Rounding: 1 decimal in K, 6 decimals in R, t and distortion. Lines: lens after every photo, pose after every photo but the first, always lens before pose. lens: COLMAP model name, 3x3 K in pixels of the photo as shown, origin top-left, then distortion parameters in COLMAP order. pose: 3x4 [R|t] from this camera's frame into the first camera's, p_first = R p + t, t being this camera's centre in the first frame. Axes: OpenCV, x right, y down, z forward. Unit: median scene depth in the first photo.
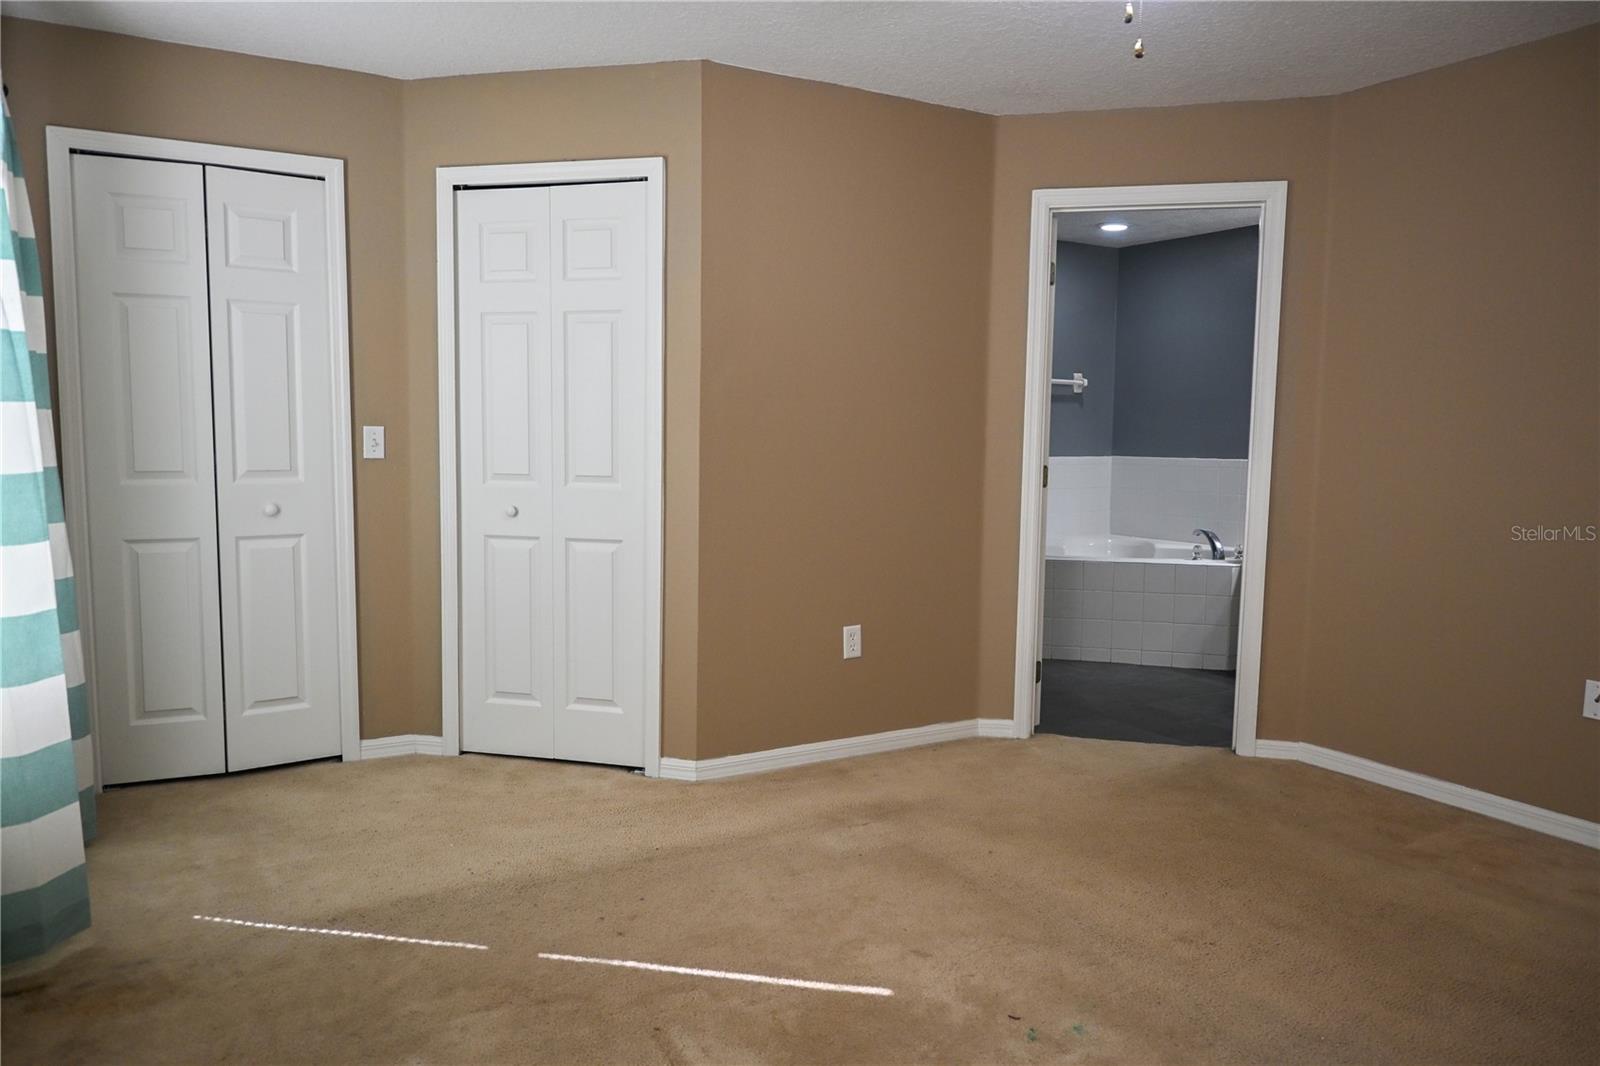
lens RADIAL K [[1113.9, 0, 802.3], [0, 1113.9, 533.5], [0, 0, 1]] dist [-0.008572, 0.001178]
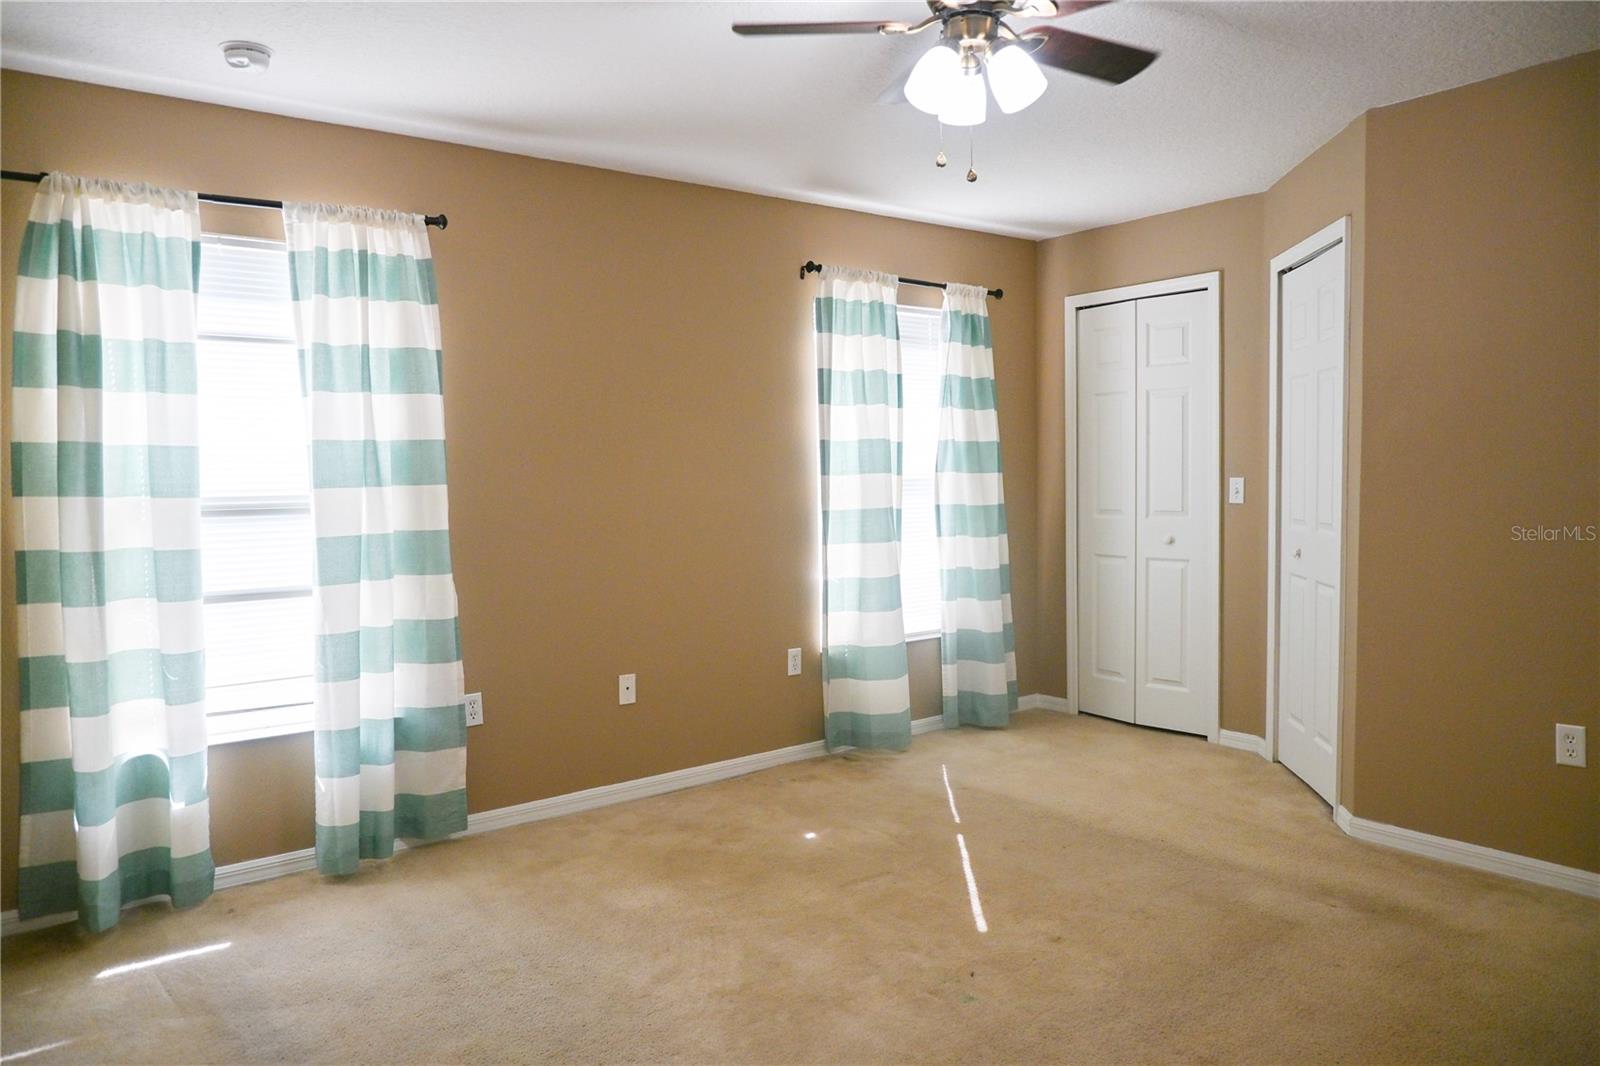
lens RADIAL K [[1113.9, 0, 802.0], [0, 1113.9, 534.7], [0, 0, 1]] dist [-0.008572, 0.001178]
pose [[0.130926, 0.045109, -0.990365, 0.812088], [-0.073636, 0.996647, 0.035660, -0.043326], [0.988654, 0.068258, 0.133809, 0.374443]]
